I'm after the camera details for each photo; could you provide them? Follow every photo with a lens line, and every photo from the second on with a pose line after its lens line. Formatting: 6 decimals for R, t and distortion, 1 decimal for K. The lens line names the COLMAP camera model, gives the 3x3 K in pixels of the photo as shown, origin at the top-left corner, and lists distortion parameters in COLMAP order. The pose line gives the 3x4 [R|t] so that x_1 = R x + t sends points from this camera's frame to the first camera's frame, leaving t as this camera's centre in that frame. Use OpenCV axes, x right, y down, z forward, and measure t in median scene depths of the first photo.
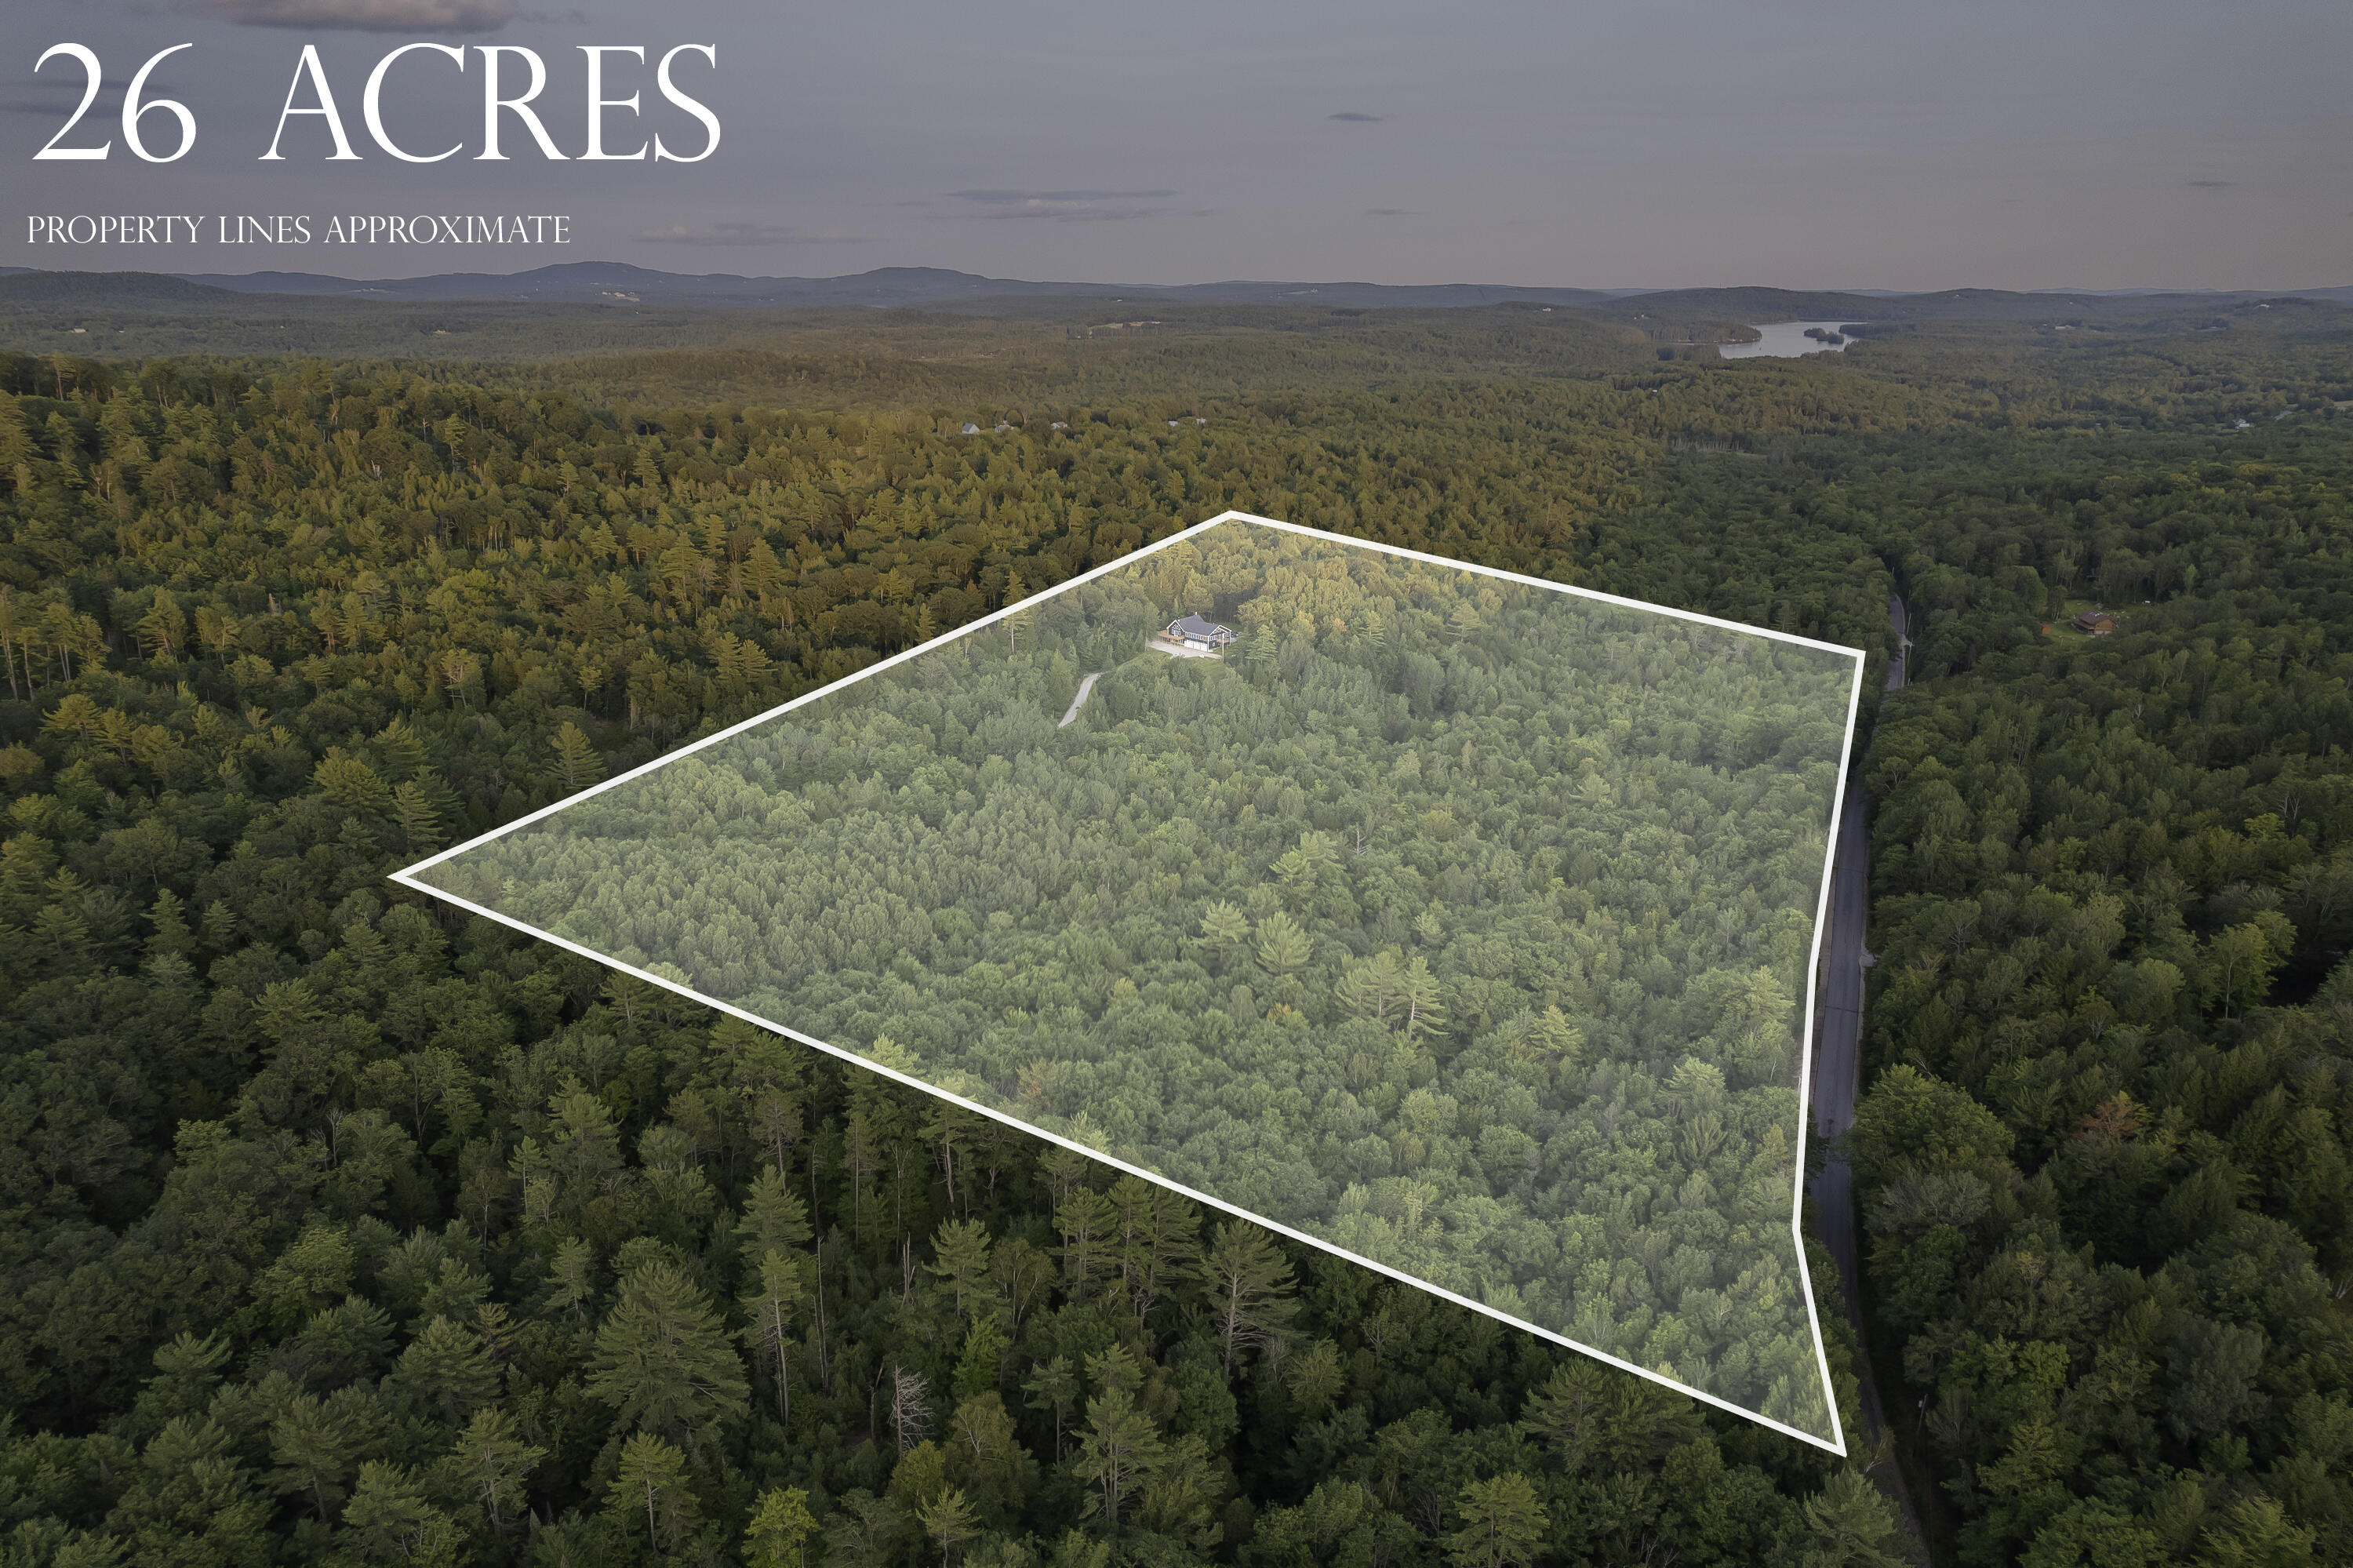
lens RADIAL K [[1512.1, 0, 1172.2], [0, 1512.1, 792.6], [0, 0, 1]] dist [-0.044021, 0.045873]
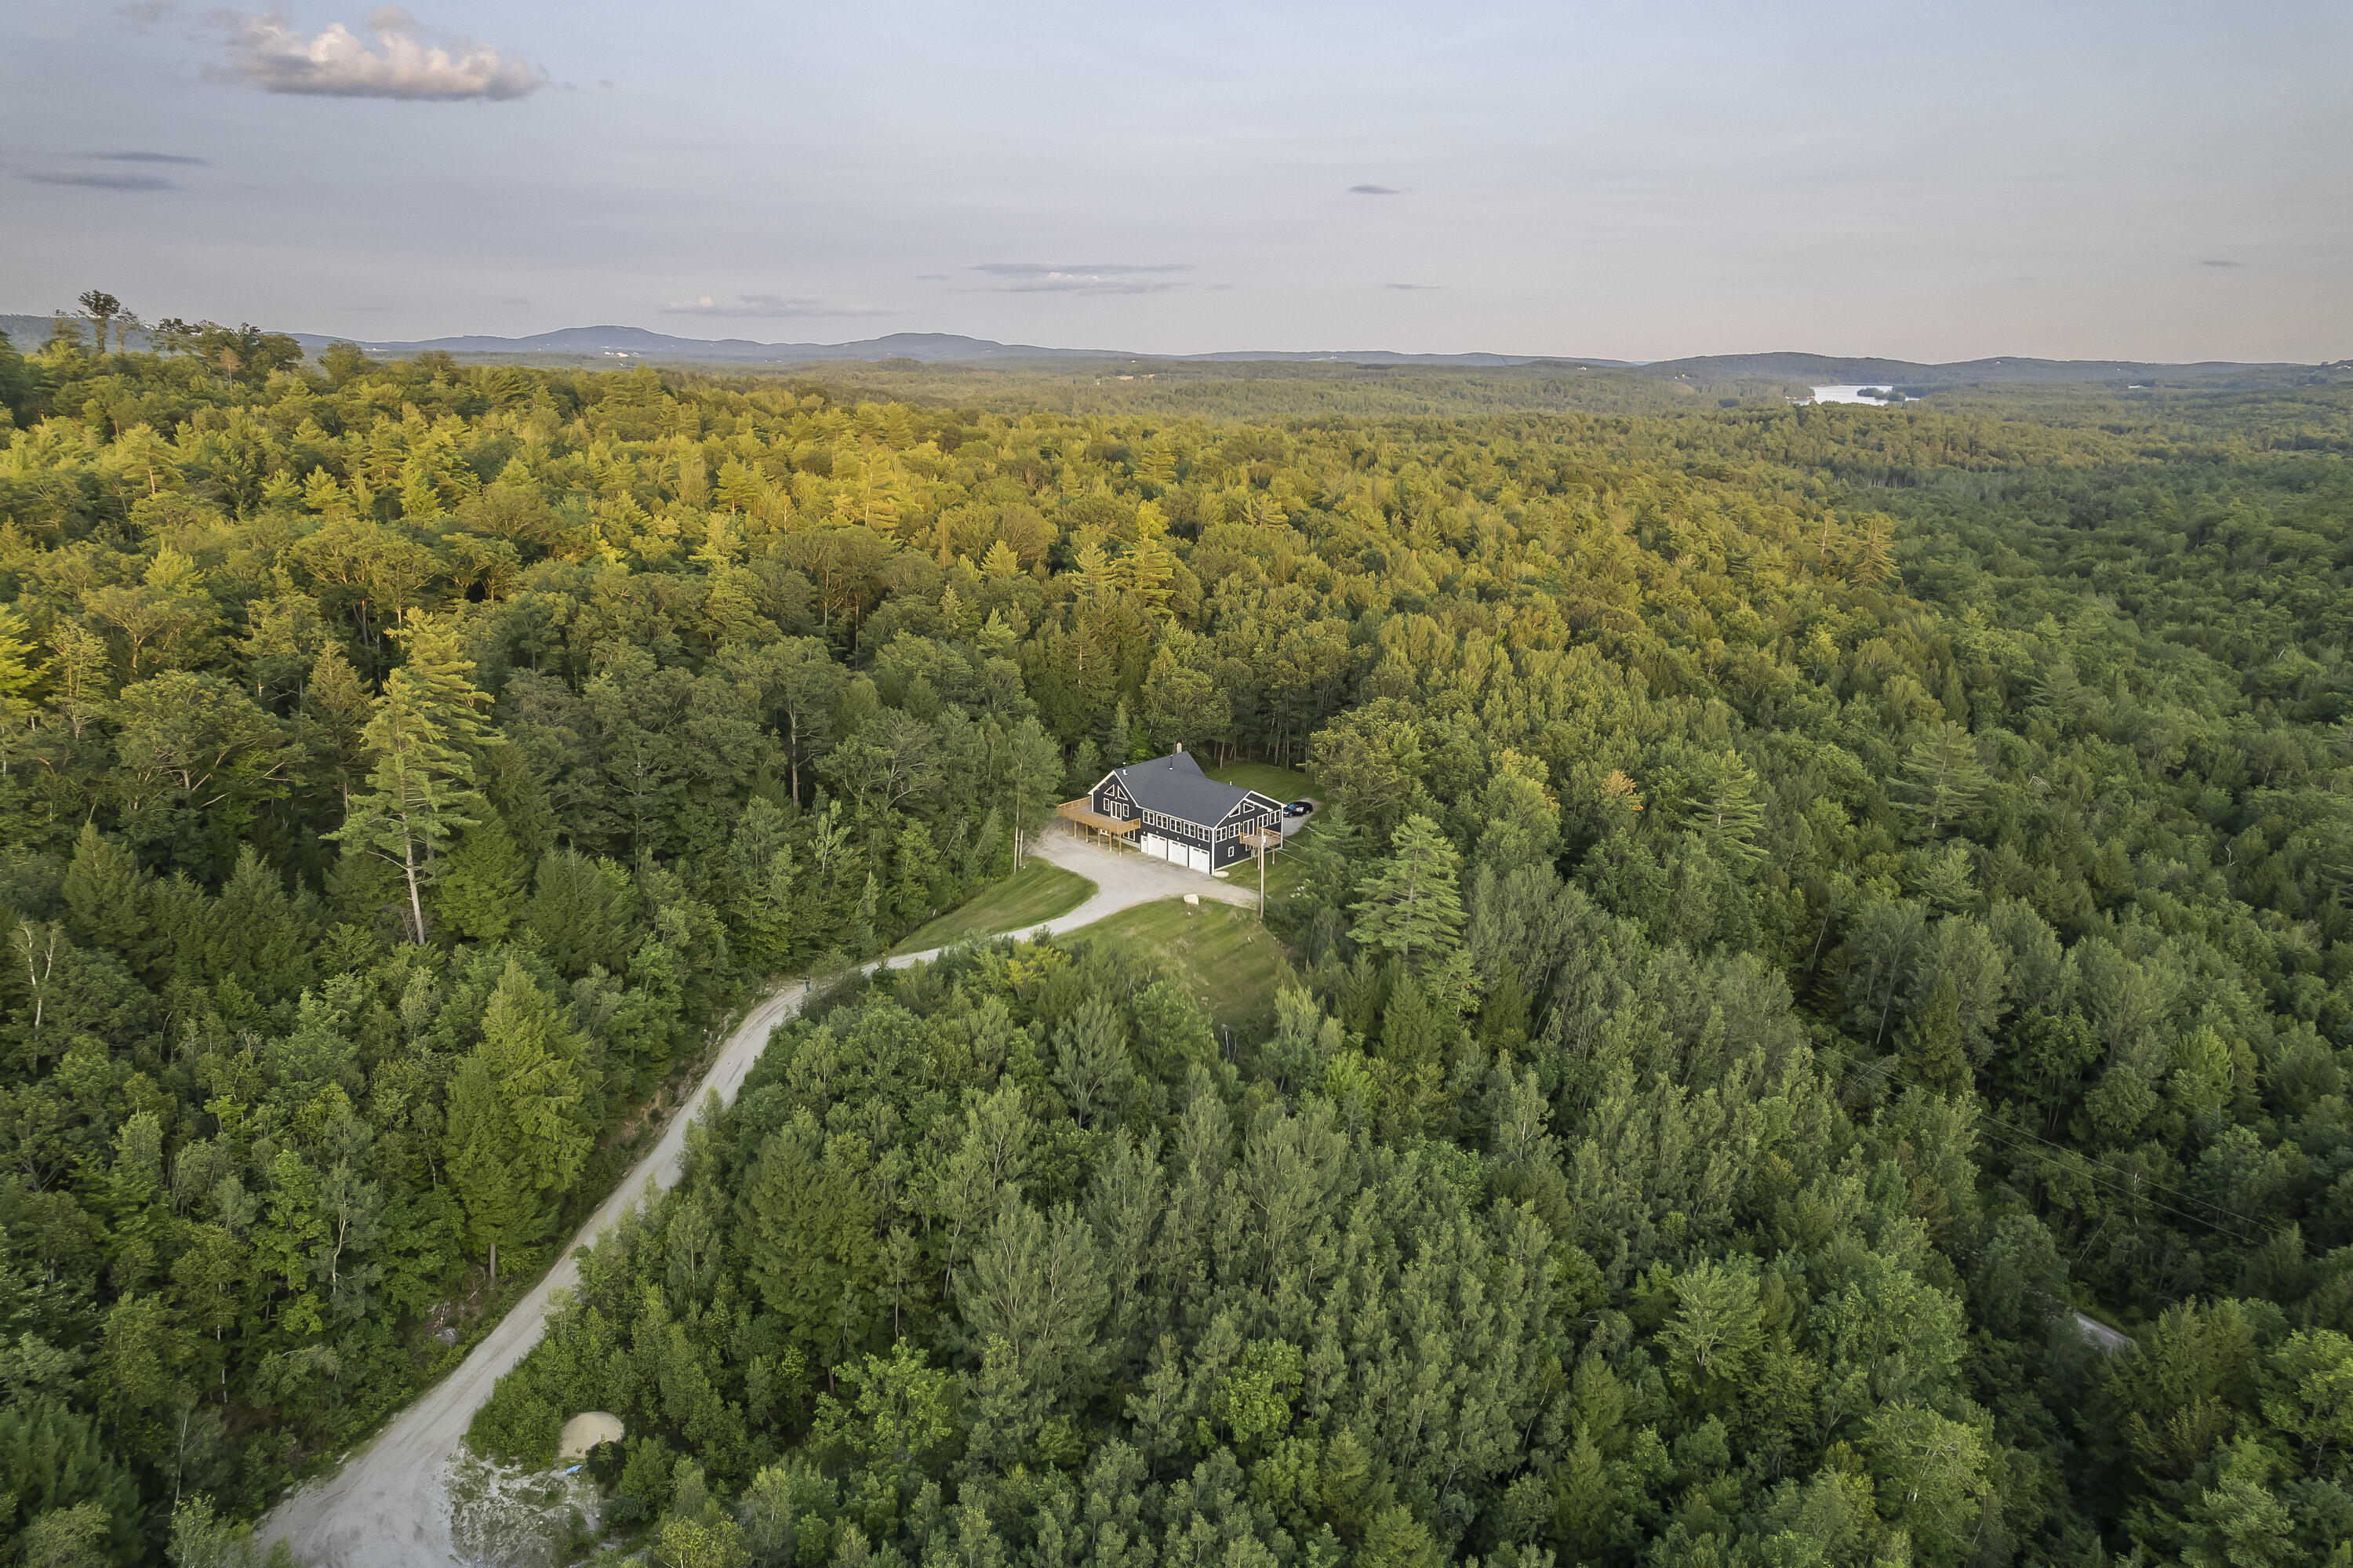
lens RADIAL K [[1512.1, 0, 1186.3], [0, 1512.1, 795.1], [0, 0, 1]] dist [-0.044021, 0.045873]
pose [[0.999976, 0.006892, -0.001014, 0.017364], [-0.006929, 0.999025, -0.043594, -0.090512], [0.000713, 0.043600, 0.999049, 0.643357]]
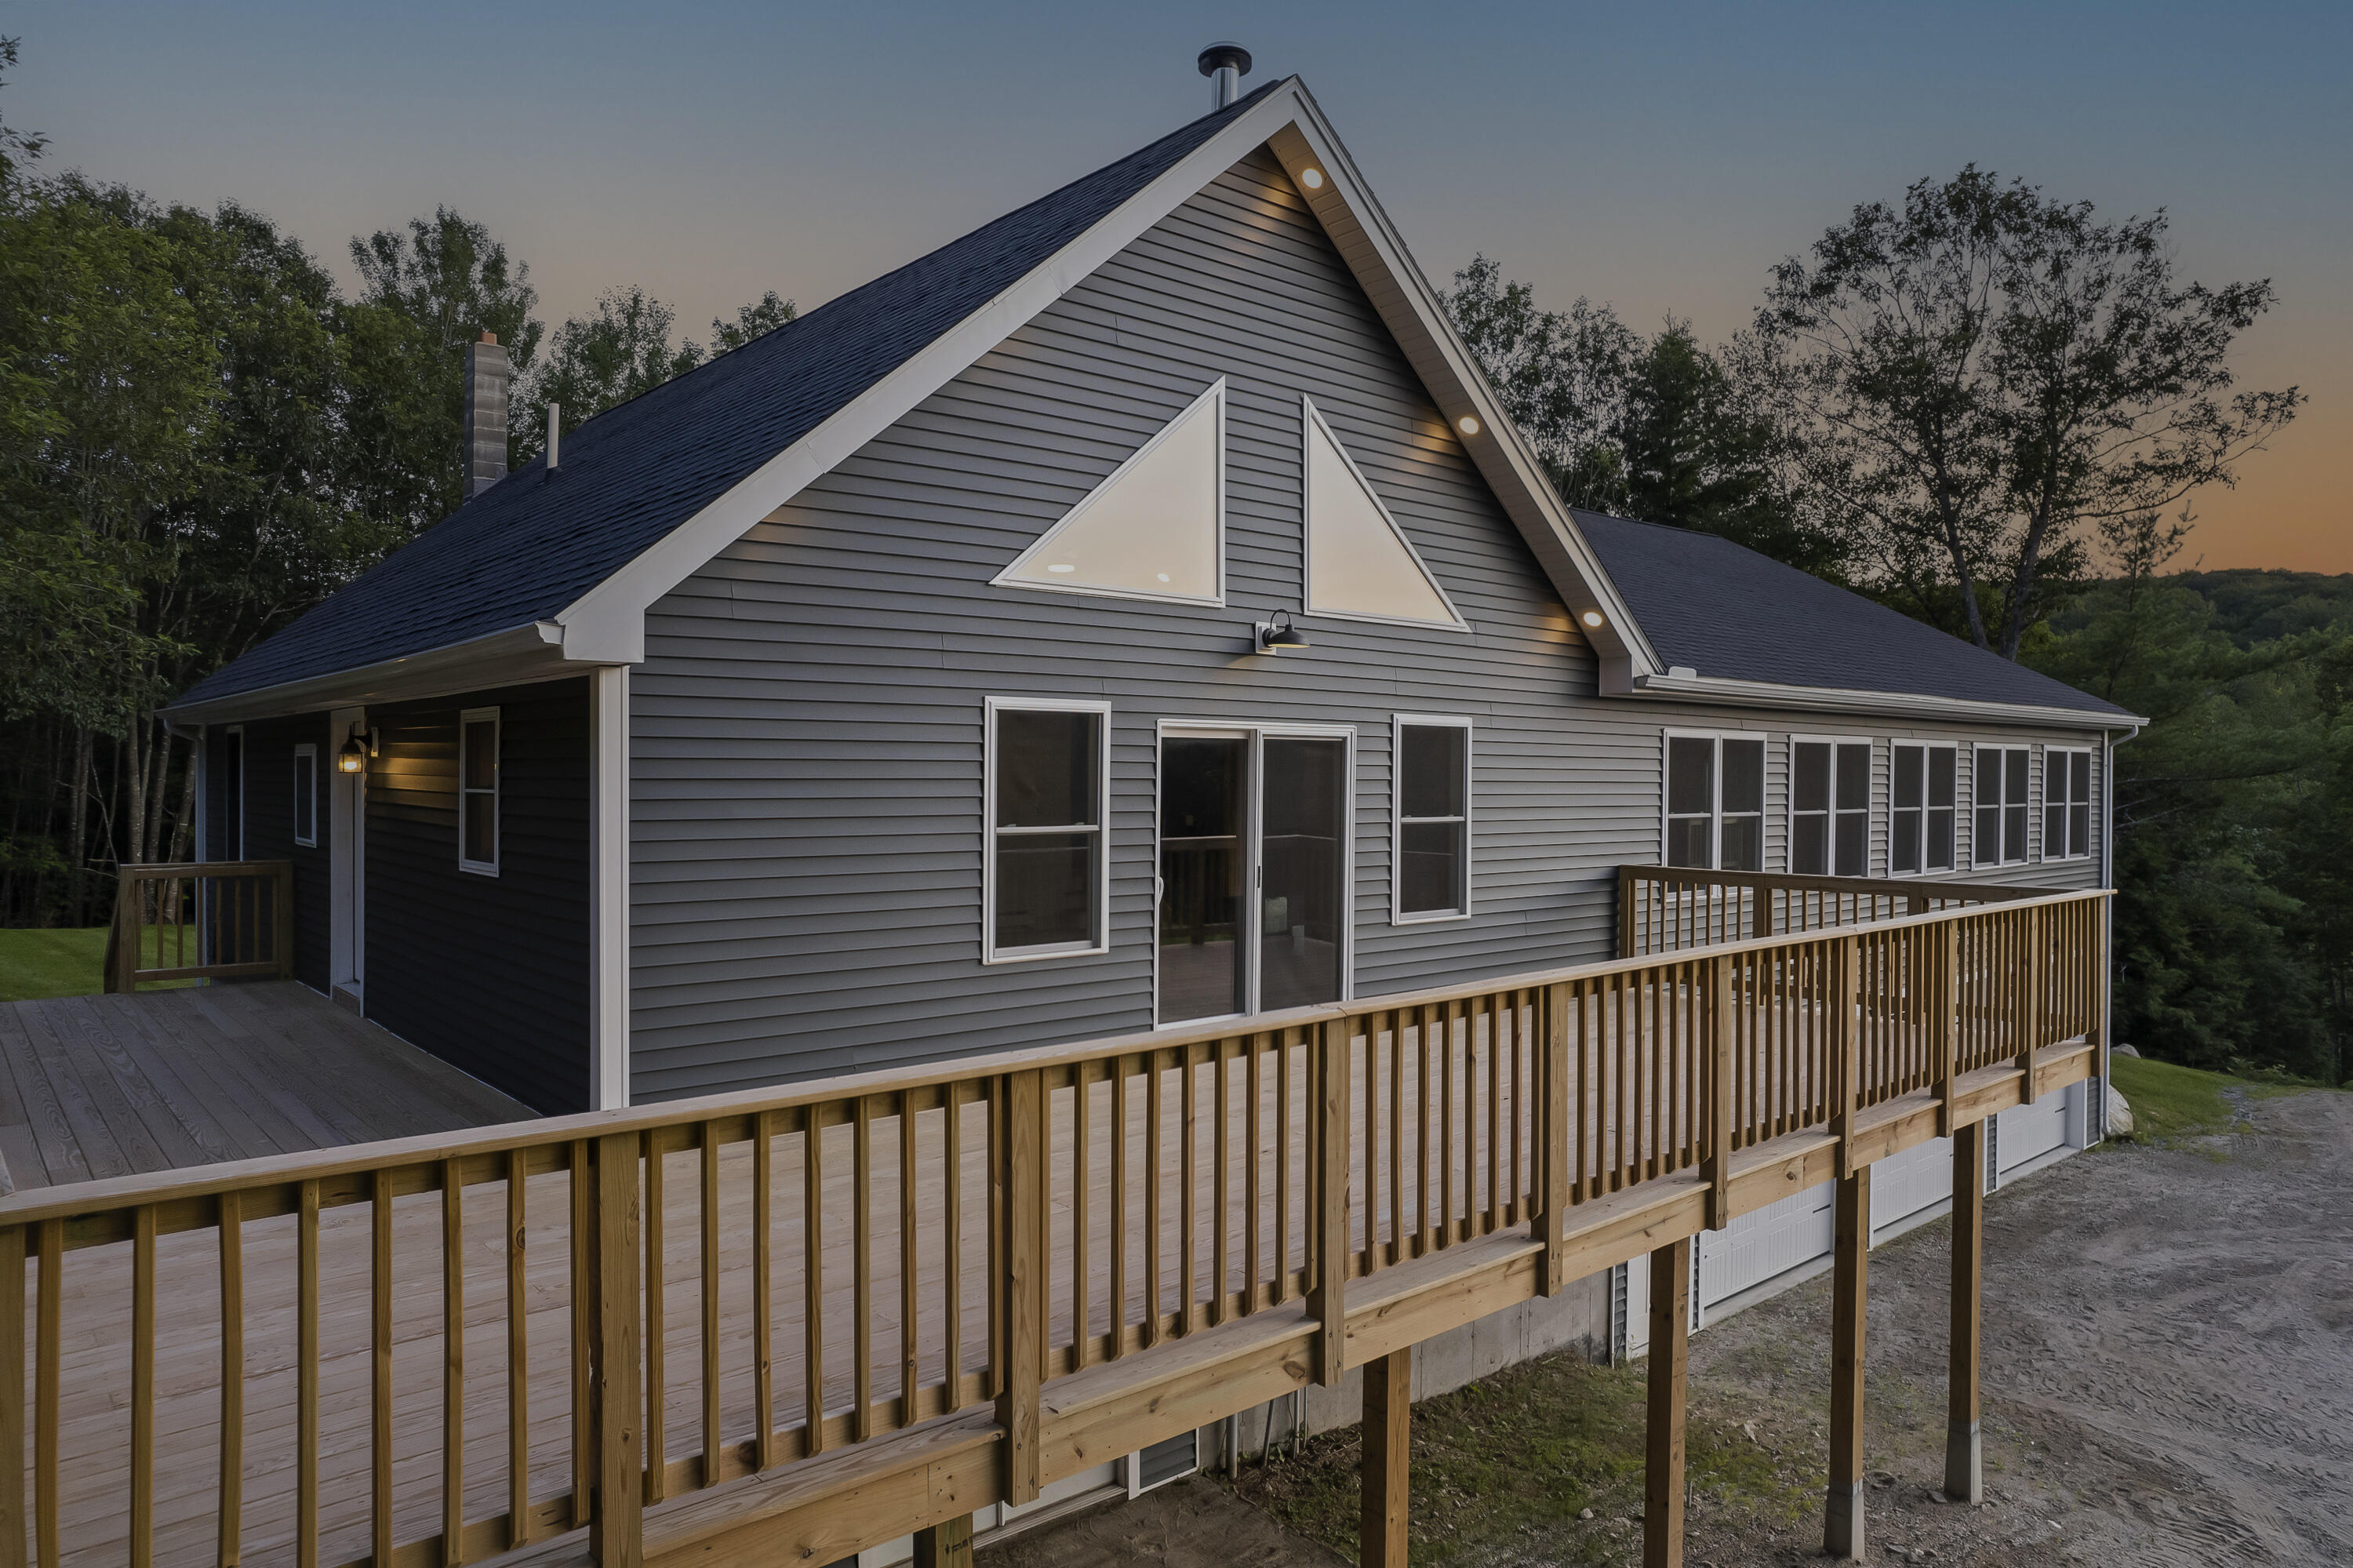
lens RADIAL K [[1512.1, 0, 1182.1], [0, 1512.1, 791.0], [0, 0, 1]] dist [-0.044021, 0.045873]
pose [[0.086803, -0.006808, 0.996202, -0.014570], [0.325152, 0.945409, -0.021871, -0.101773], [-0.941669, 0.325816, 0.084278, 0.957697]]
